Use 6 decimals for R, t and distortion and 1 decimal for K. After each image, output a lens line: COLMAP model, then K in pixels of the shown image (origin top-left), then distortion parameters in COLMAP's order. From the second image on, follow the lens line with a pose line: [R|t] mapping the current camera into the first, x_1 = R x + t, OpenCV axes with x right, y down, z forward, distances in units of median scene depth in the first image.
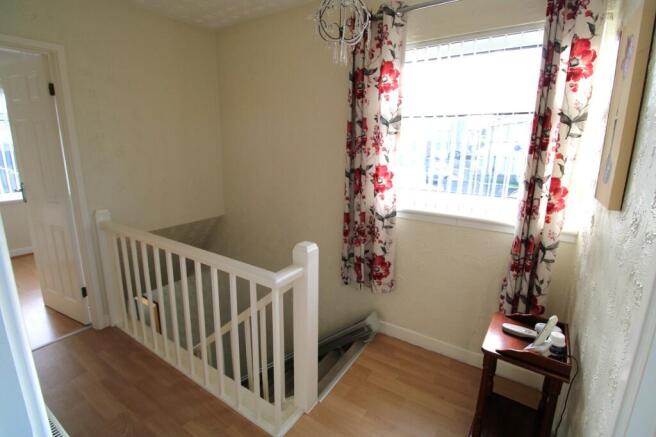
lens RADIAL K [[303.9, 0, 326.8], [0, 303.9, 208.2], [0, 0, 1]] dist [0.000577, -0.012142]
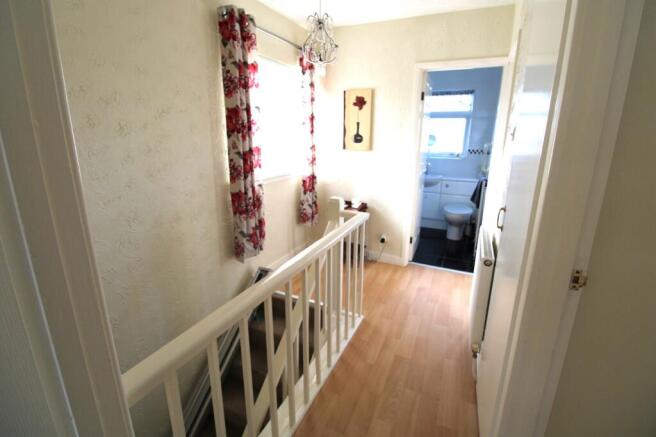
lens RADIAL K [[303.9, 0, 326.8], [0, 303.9, 208.2], [0, 0, 1]] dist [0.000577, -0.012142]
pose [[-0.126674, -0.256739, 0.958143, -1.350688], [0.196999, 0.940173, 0.277969, -0.229660], [-0.972186, 0.223965, -0.068518, 1.038139]]
